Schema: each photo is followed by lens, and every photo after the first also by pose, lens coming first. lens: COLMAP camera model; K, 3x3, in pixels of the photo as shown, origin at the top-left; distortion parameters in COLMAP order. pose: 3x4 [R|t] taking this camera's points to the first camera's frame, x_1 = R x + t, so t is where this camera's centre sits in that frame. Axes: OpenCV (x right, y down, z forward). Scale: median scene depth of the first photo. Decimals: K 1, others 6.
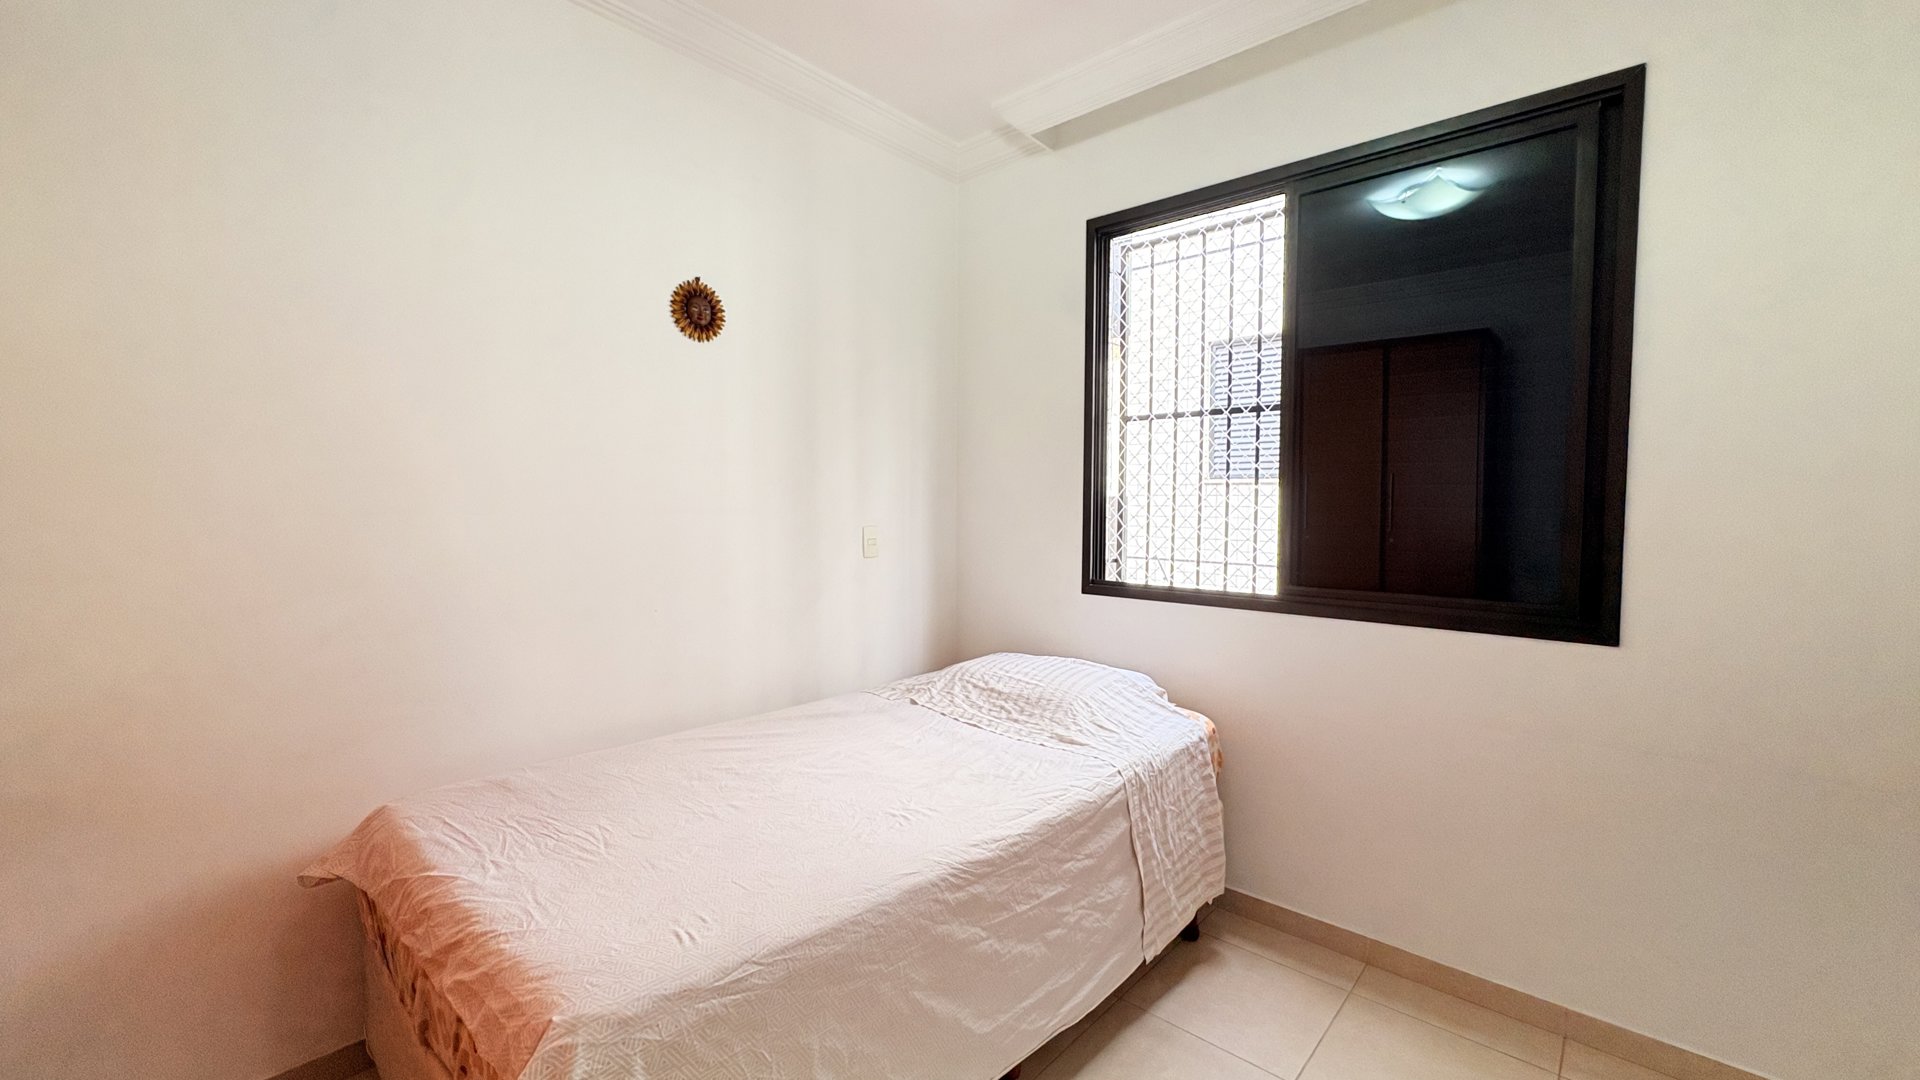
lens RADIAL K [[763.4, 0, 960.0], [0, 763.4, 535.8], [0, 0, 1]] dist [-0.000549, 0.000235]
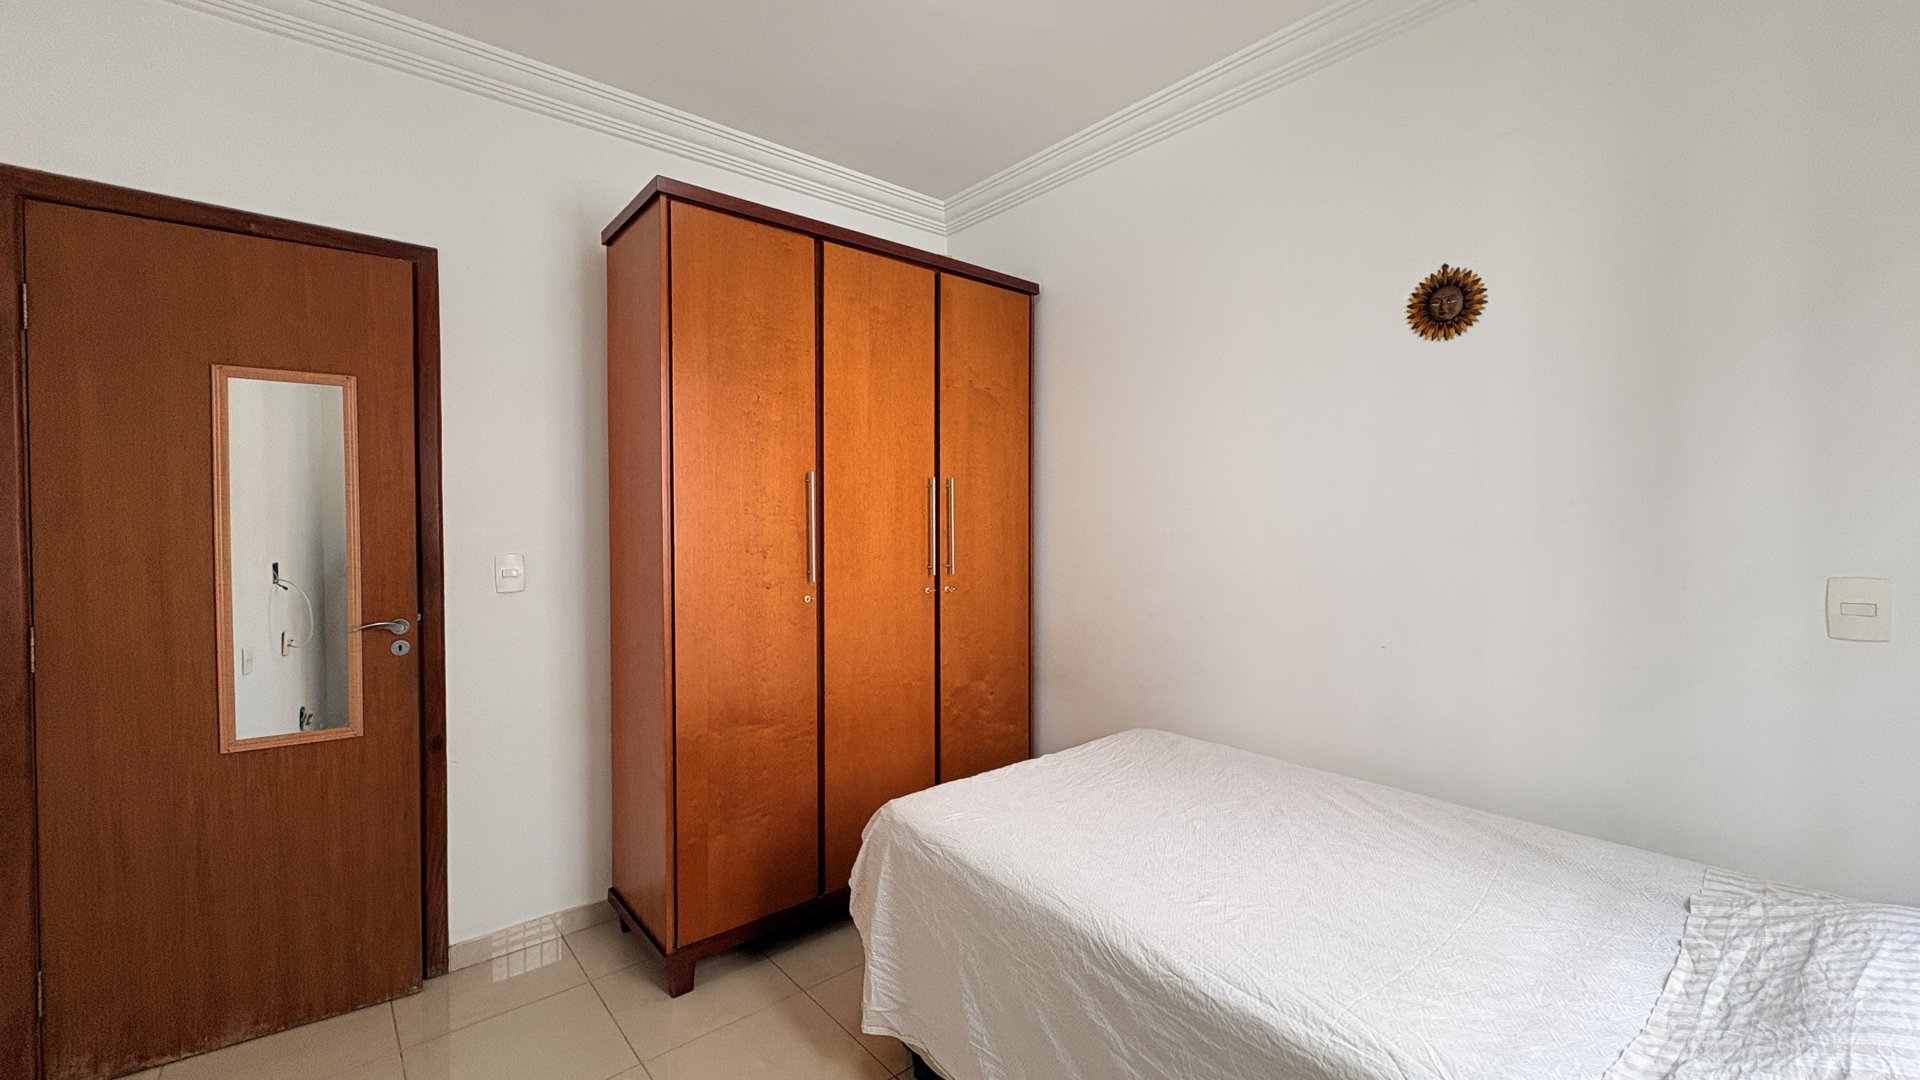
lens RADIAL K [[763.4, 0, 960.0], [0, 763.4, 535.8], [0, 0, 1]] dist [-0.000549, 0.000235]
pose [[-0.130389, 0.009440, -0.991418, 0.838600], [-0.043106, 0.998955, 0.015181, -0.041466], [0.990525, 0.044715, -0.129846, 0.870884]]
